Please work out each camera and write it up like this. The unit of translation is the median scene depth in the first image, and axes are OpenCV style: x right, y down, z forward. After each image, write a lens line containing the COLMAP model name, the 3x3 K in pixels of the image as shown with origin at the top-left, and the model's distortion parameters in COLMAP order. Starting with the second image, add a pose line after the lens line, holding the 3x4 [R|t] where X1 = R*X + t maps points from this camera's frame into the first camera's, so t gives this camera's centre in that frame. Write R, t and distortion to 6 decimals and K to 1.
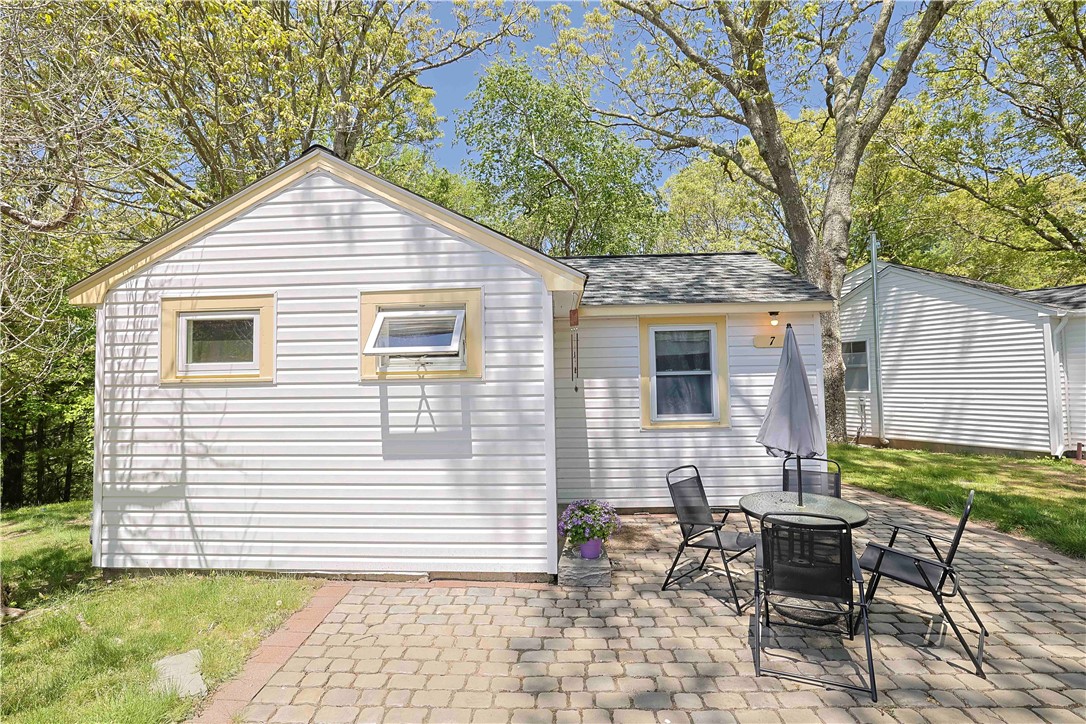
lens RADIAL K [[468.8, 0, 543.0], [0, 468.8, 362.0], [0, 0, 1]] dist [-0.011873, -0.000216]
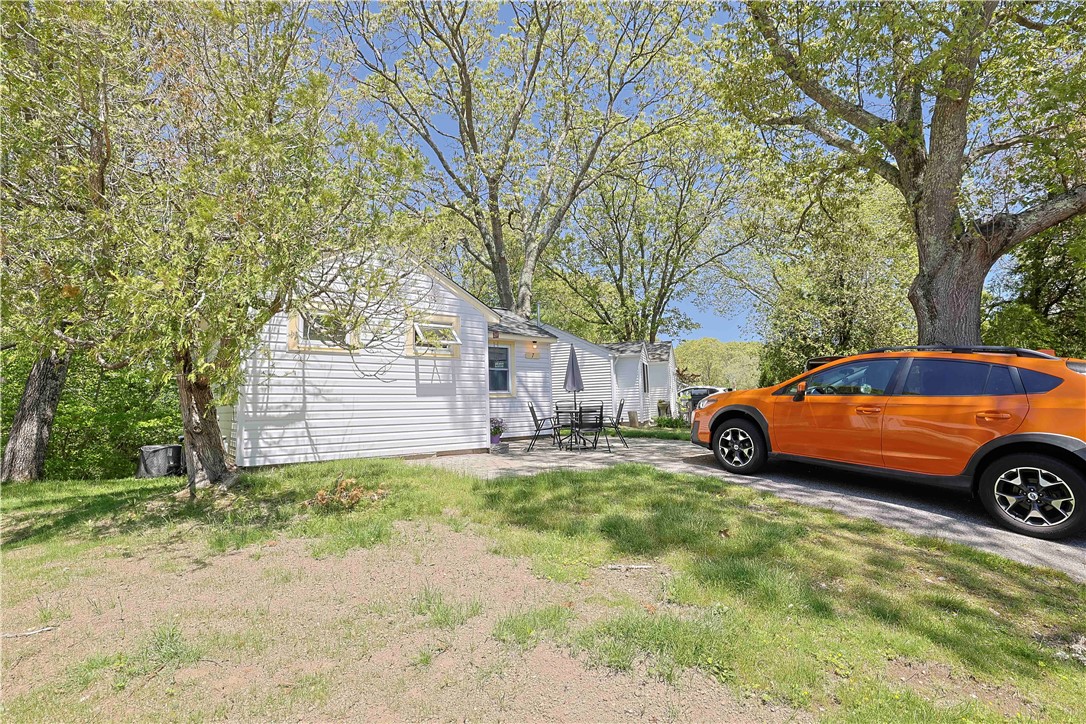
lens RADIAL K [[468.8, 0, 543.0], [0, 468.8, 362.0], [0, 0, 1]] dist [-0.011873, -0.000216]
pose [[0.743180, 0.053943, 0.666914, -1.260797], [-0.002165, 0.996933, -0.078224, 0.214895], [-0.669088, 0.056691, 0.741018, -0.816399]]
